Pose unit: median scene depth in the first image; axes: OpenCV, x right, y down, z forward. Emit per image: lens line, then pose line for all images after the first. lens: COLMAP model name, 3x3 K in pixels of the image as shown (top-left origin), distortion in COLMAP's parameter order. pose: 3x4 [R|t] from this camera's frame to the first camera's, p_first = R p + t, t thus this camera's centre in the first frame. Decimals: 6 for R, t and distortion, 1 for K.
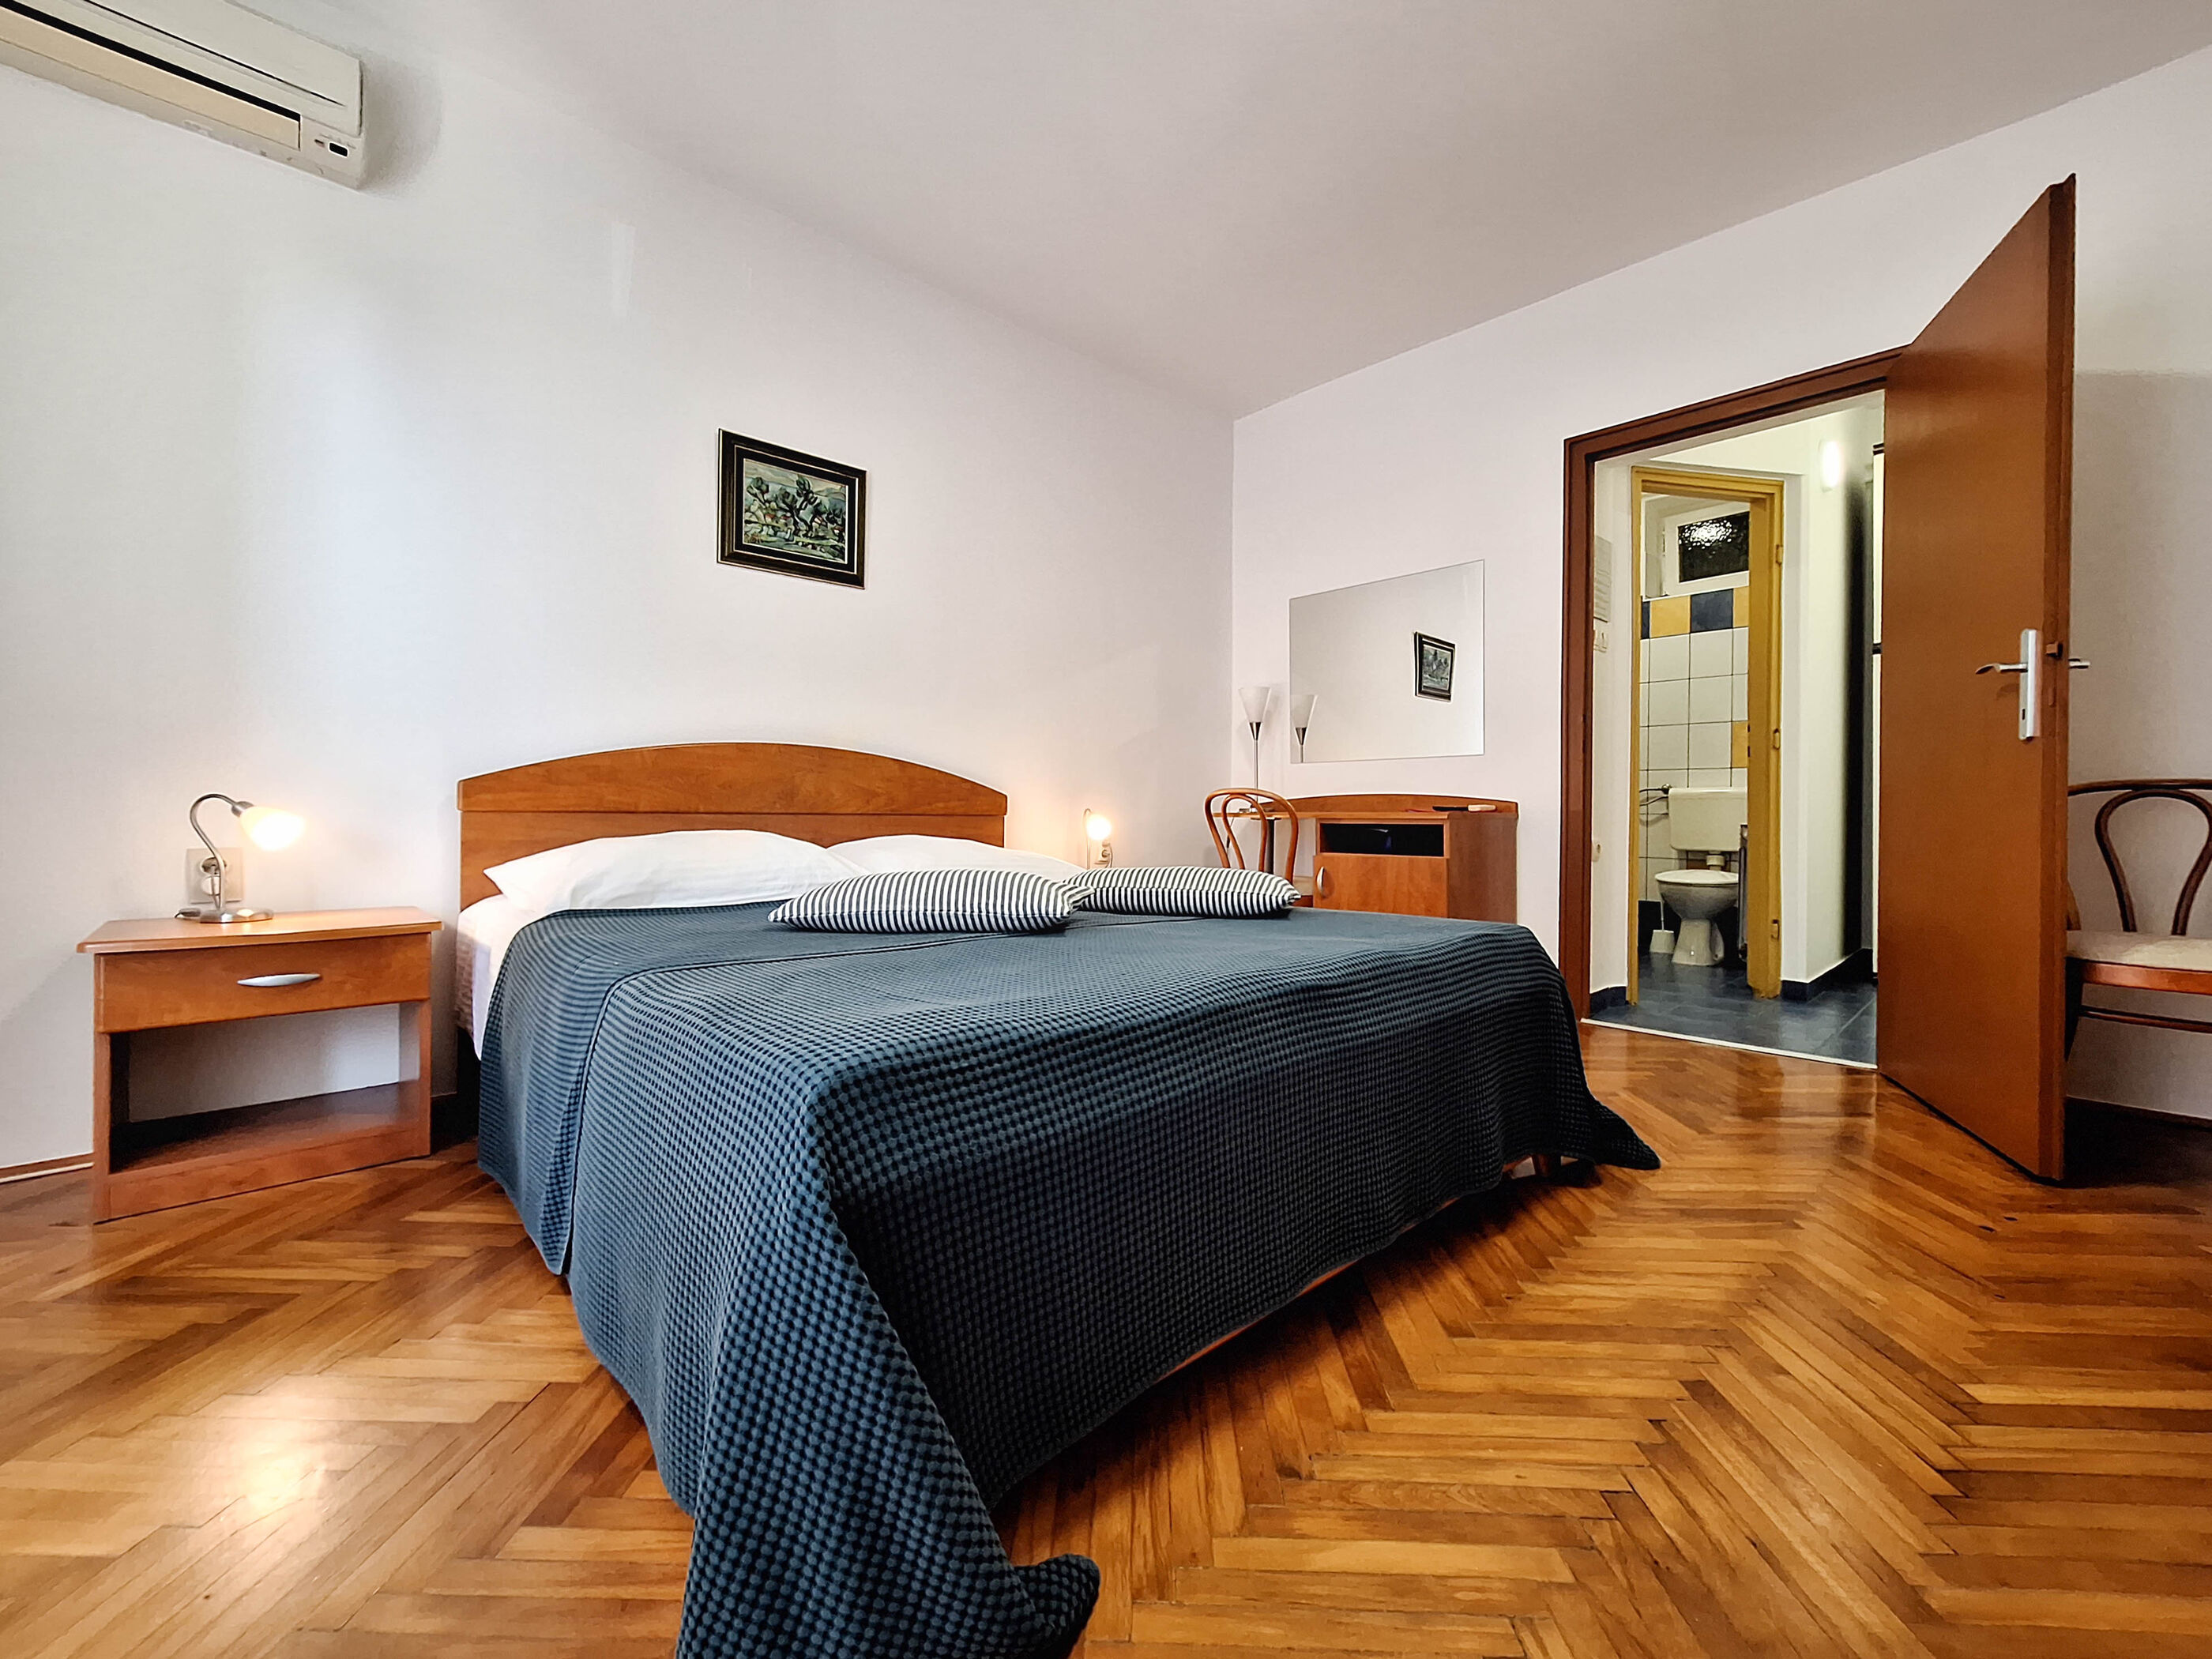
lens RADIAL K [[882.0, 0, 1140.8], [0, 882.0, 819.5], [0, 0, 1]] dist [-0.000359, 0.000220]
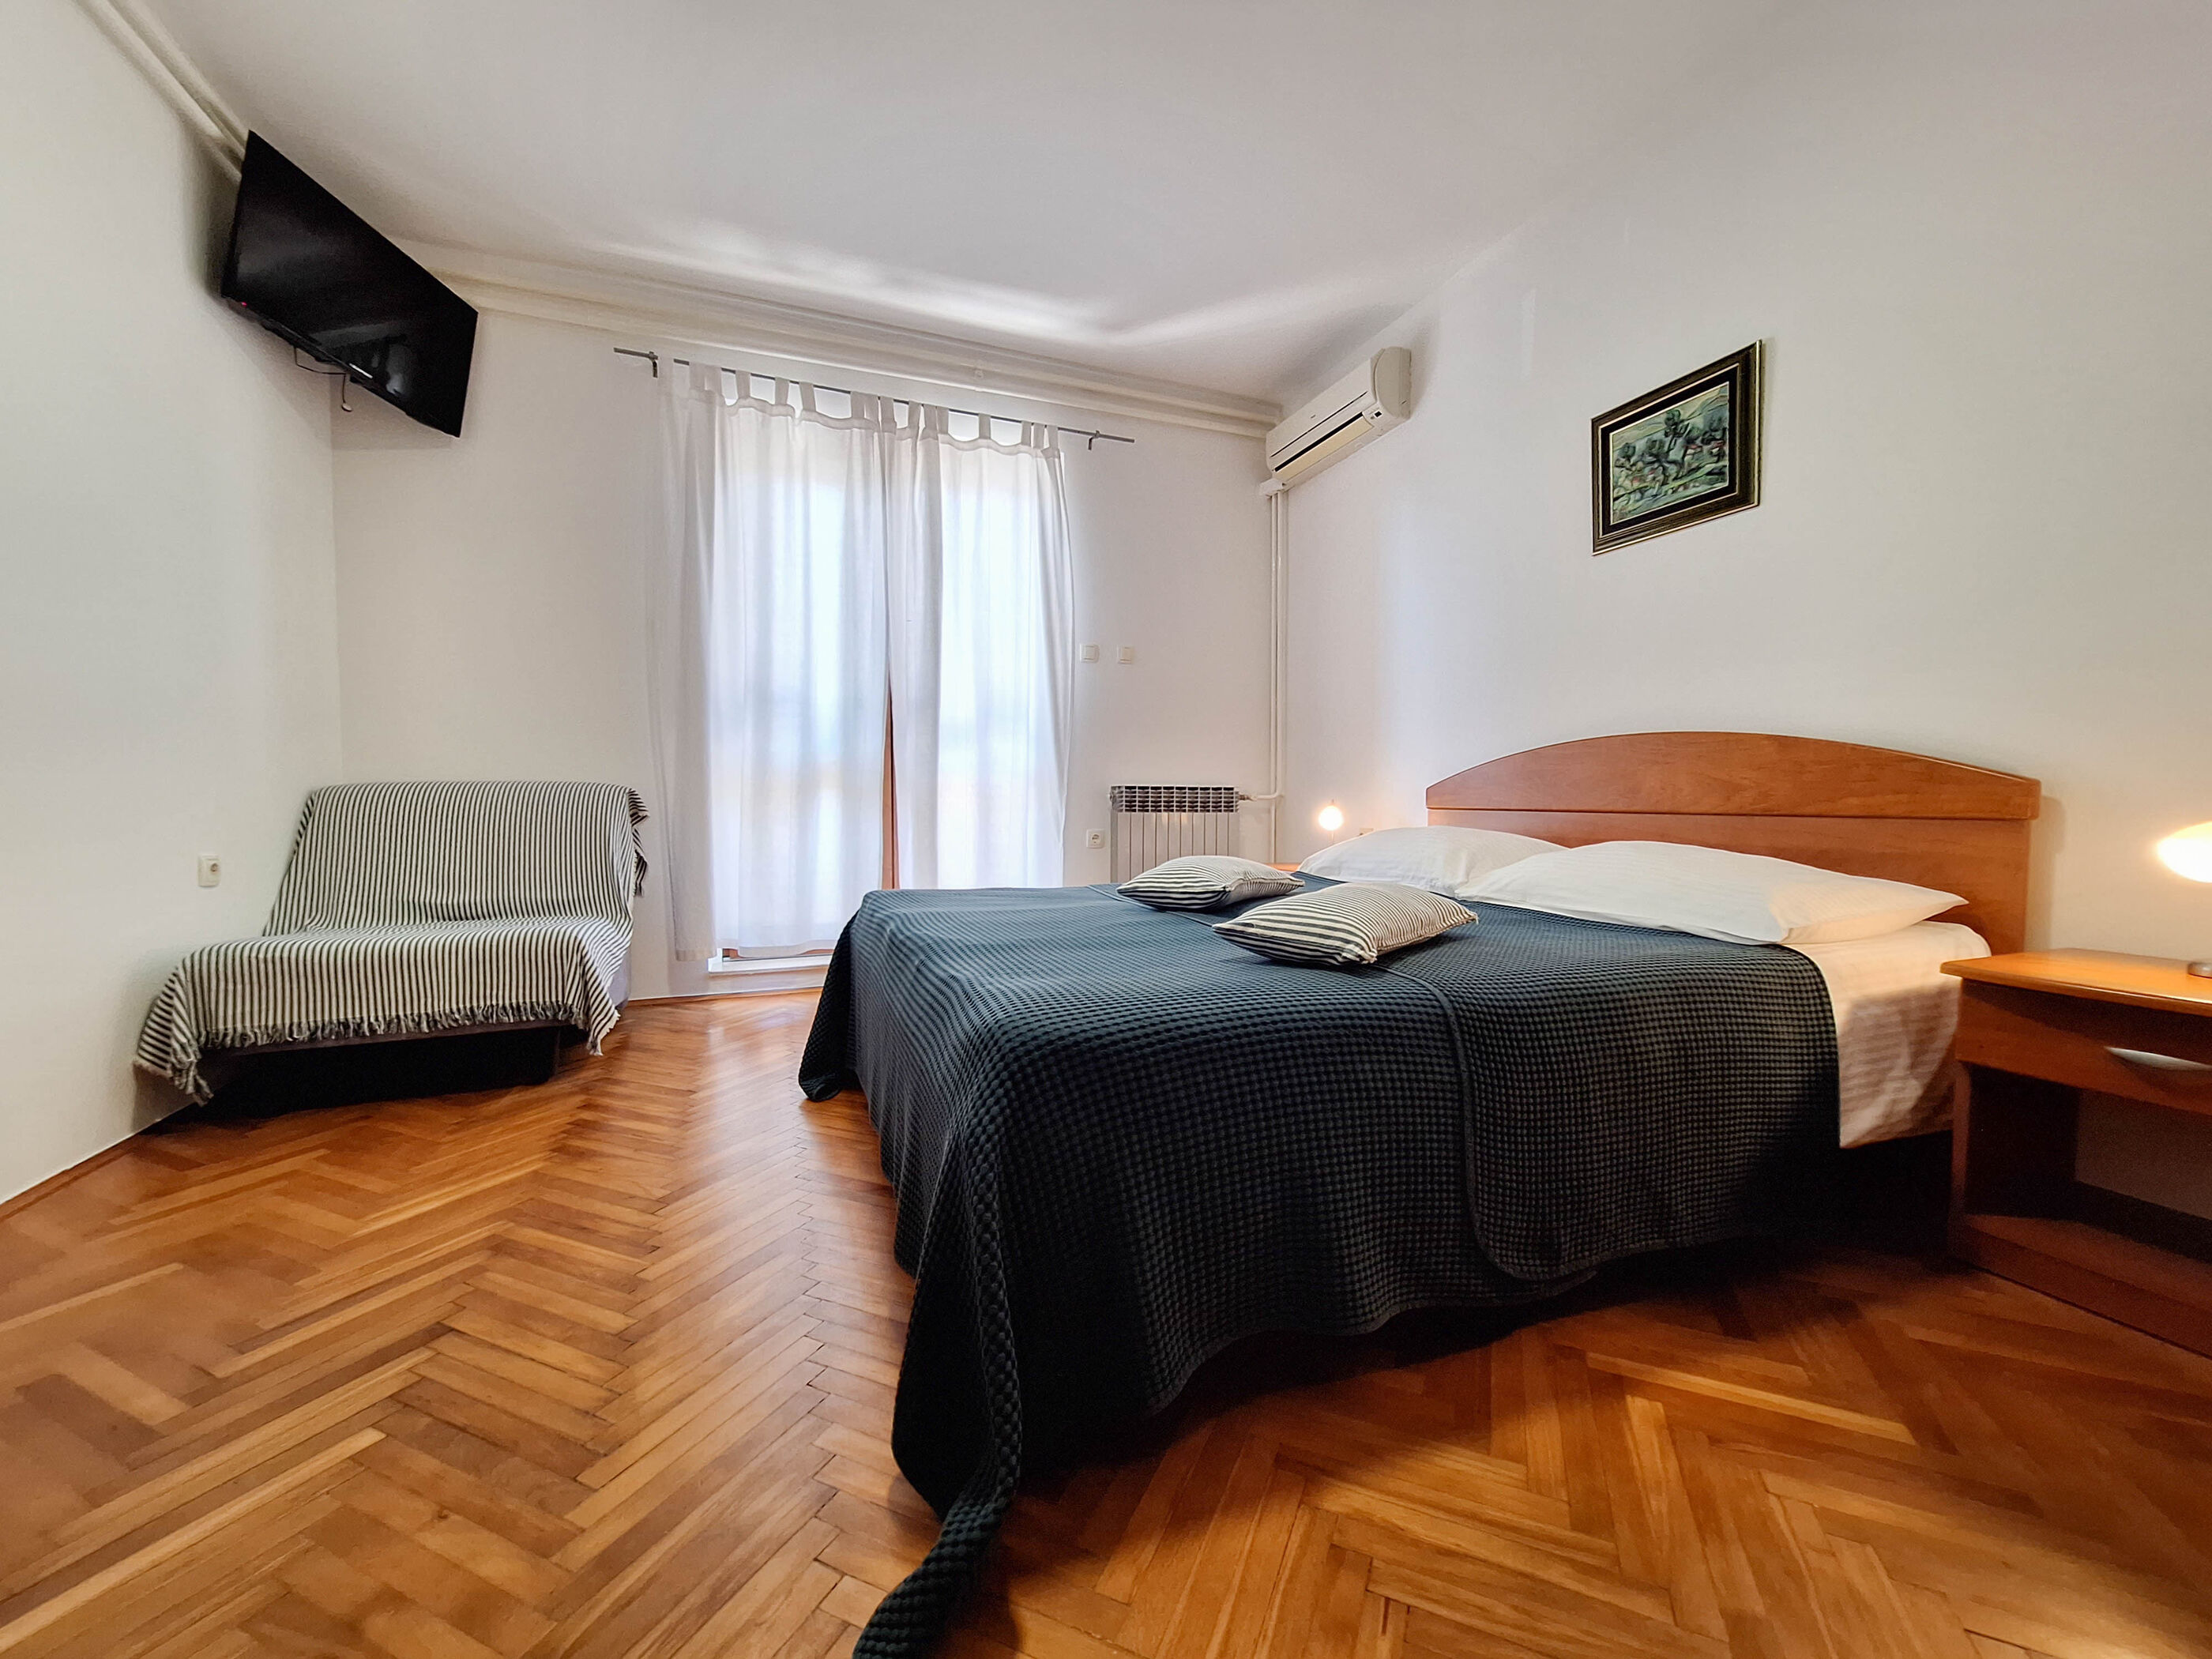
lens RADIAL K [[883.1, 0, 1109.5], [0, 883.1, 835.6], [0, 0, 1]] dist [-0.003780, -0.000609]
pose [[-0.383813, 0.029299, -0.922946, 0.628832], [-0.012192, 0.999249, 0.036791, -0.009701], [0.923330, 0.025373, -0.383167, 0.870913]]
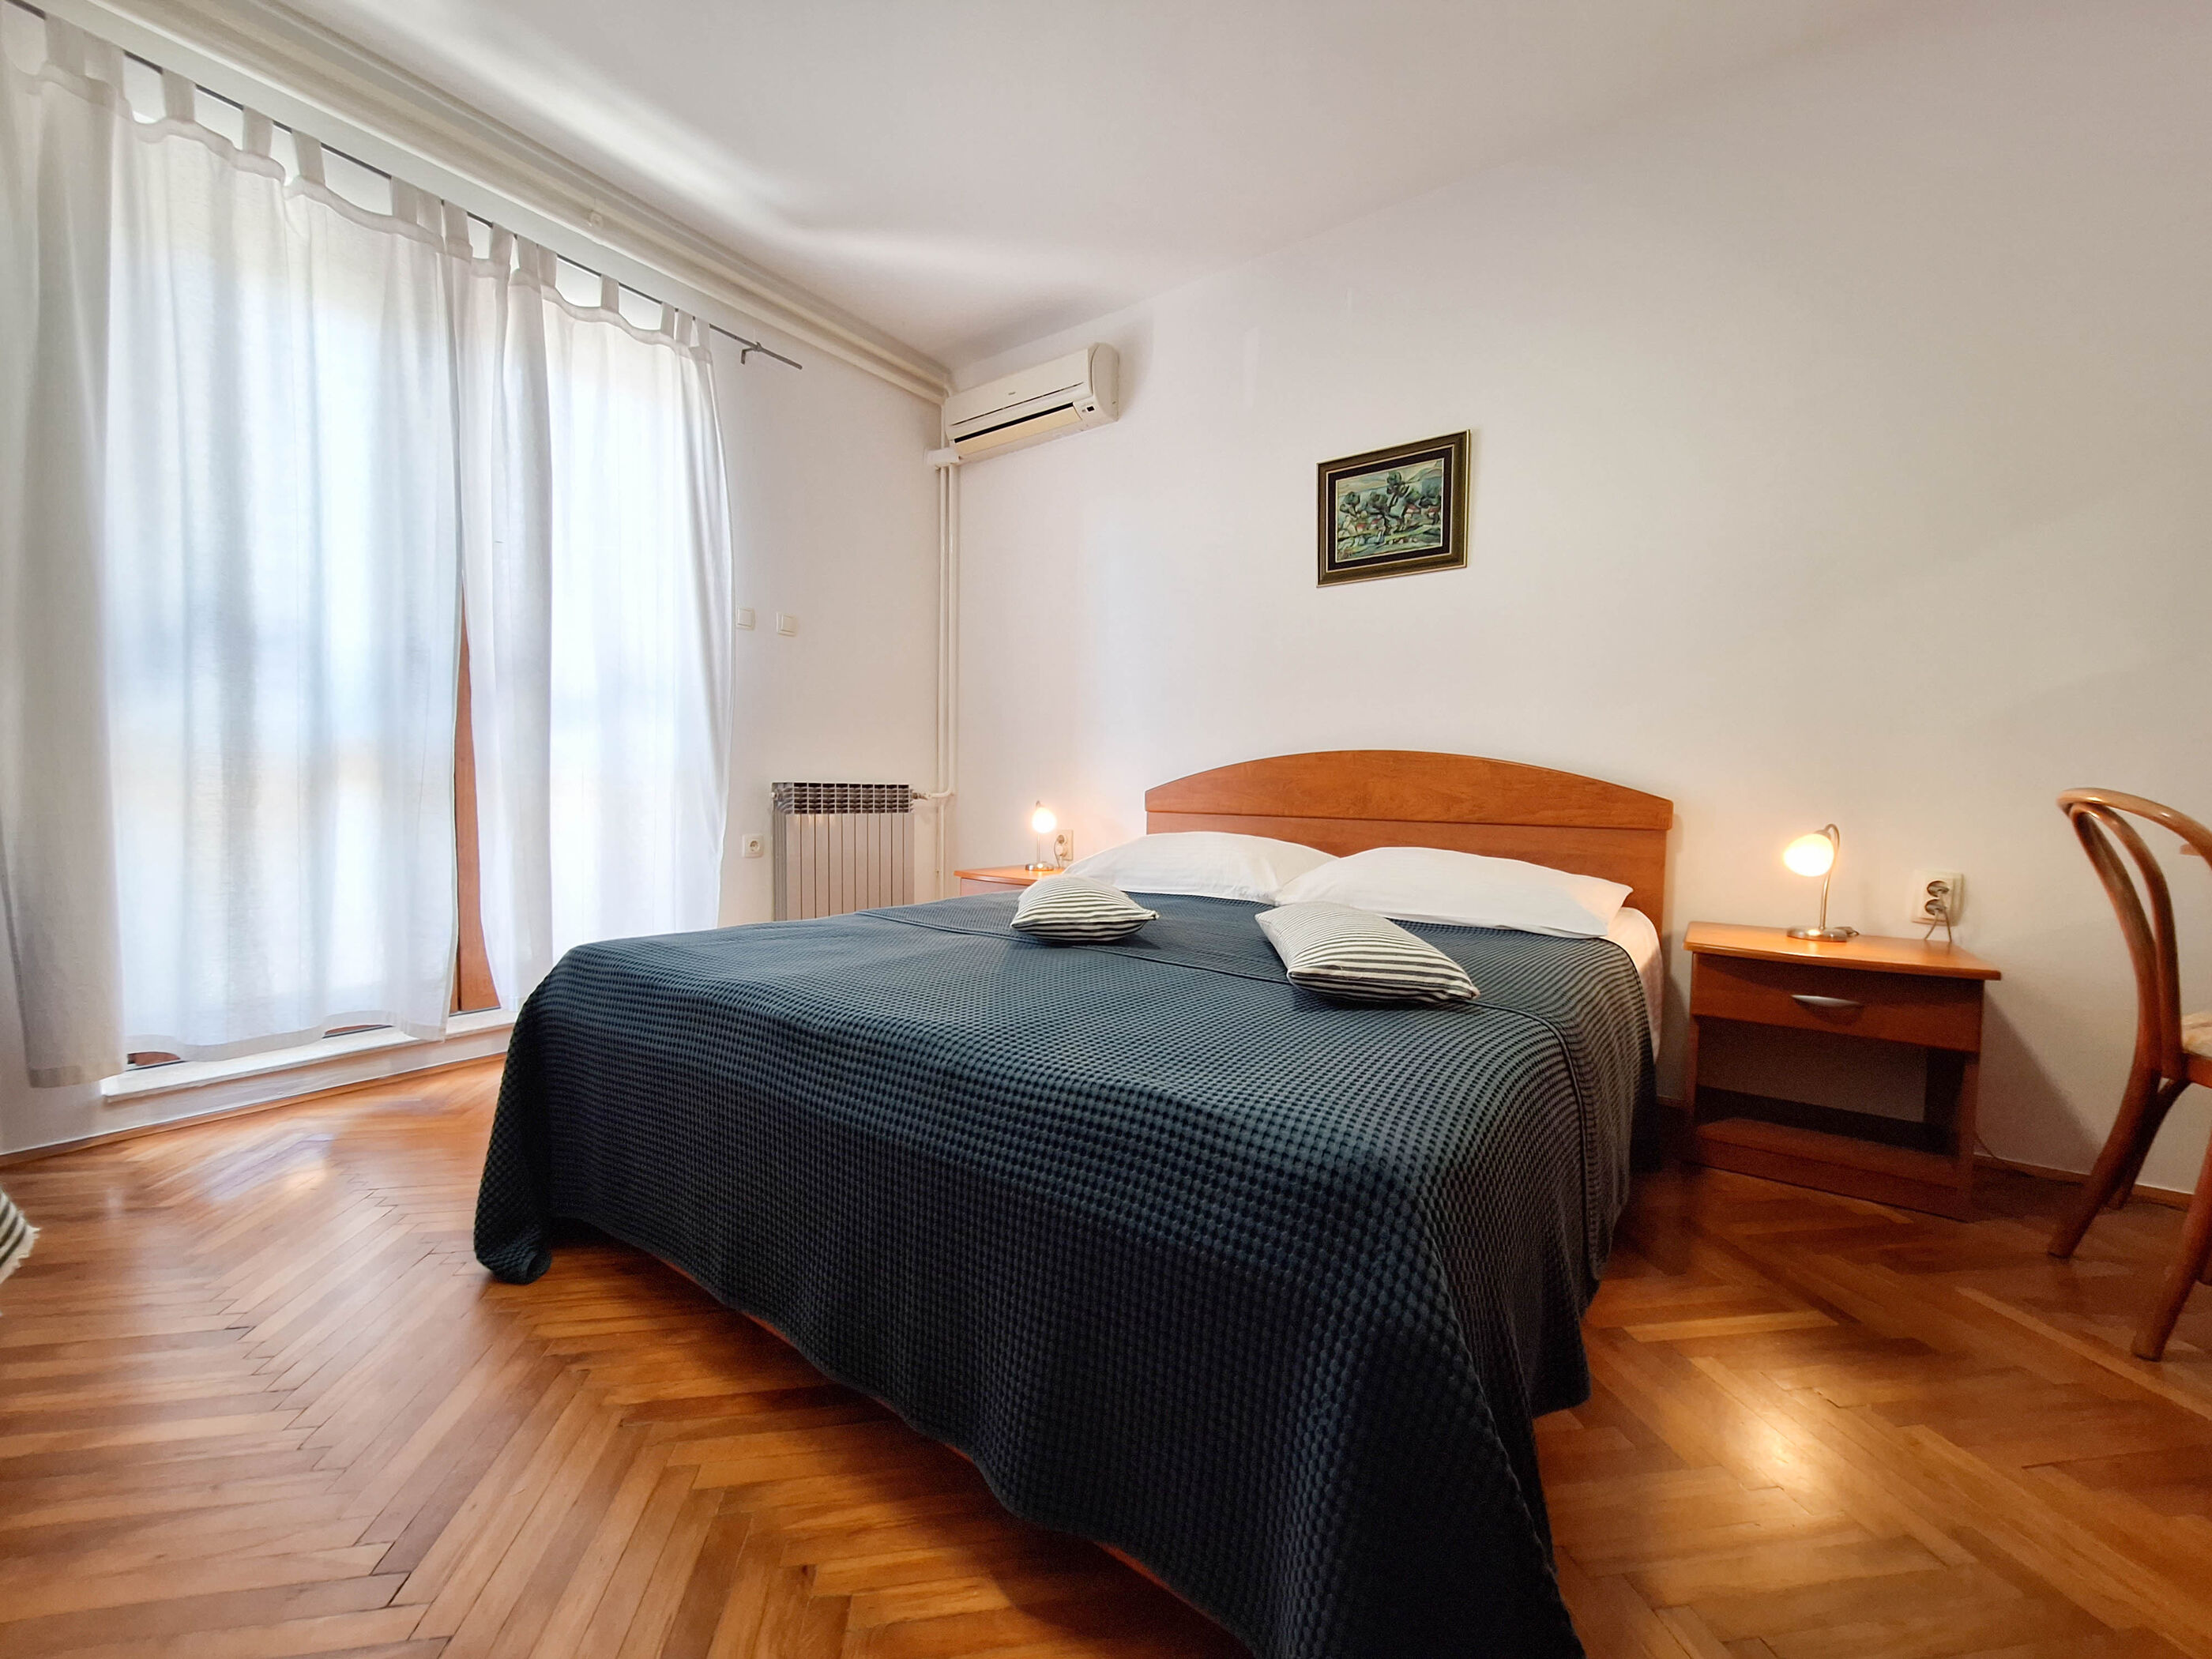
lens RADIAL K [[883.1, 0, 1109.5], [0, 883.1, 835.6], [0, 0, 1]] dist [-0.003780, -0.000609]
pose [[0.185716, 0.046190, -0.981517, 0.547753], [-0.020173, 0.998863, 0.043189, -0.026187], [0.982396, 0.011780, 0.186437, 0.538324]]
